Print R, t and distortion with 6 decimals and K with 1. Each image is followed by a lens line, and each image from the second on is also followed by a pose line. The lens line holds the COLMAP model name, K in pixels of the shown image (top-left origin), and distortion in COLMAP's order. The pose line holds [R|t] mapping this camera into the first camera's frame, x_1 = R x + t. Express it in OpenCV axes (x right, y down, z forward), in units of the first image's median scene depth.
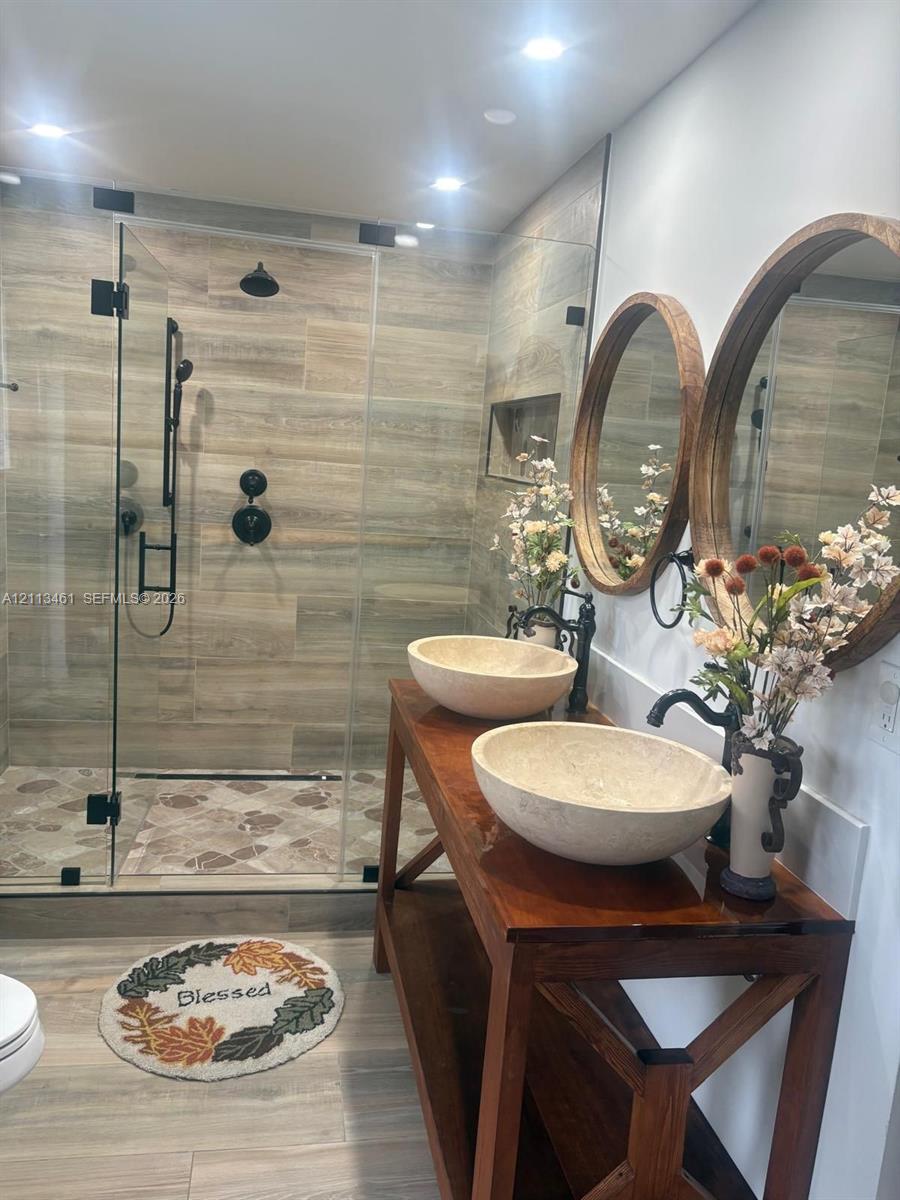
lens RADIAL K [[920.3, 0, 446.5], [0, 920.3, 602.1], [0, 0, 1]] dist [0.014029, -0.009578]
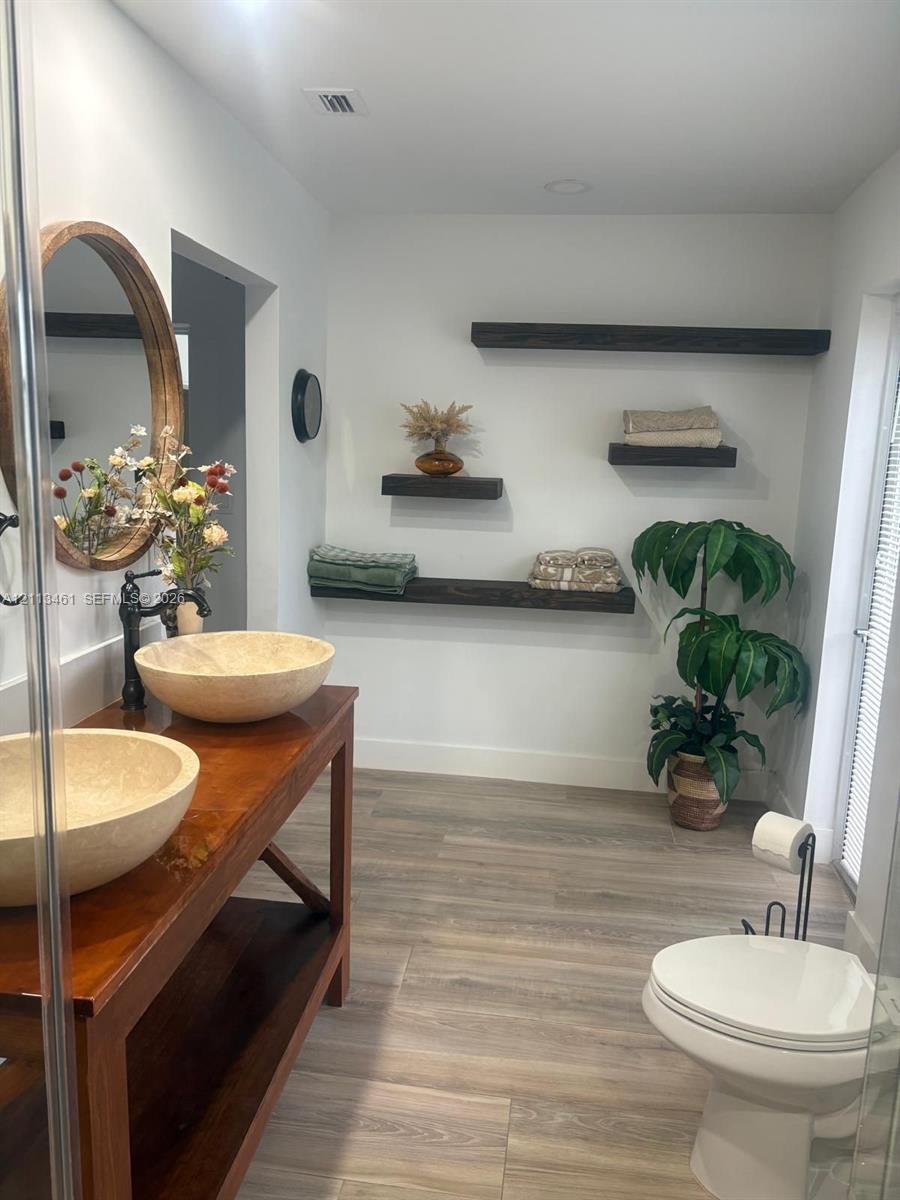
lens RADIAL K [[920.3, 0, 446.5], [0, 920.3, 602.1], [0, 0, 1]] dist [0.014029, -0.009578]
pose [[-0.944201, -0.161853, 0.286859, -0.268311], [-0.049975, 0.931250, 0.360939, -0.214990], [-0.325557, 0.326463, -0.887375, 1.128295]]
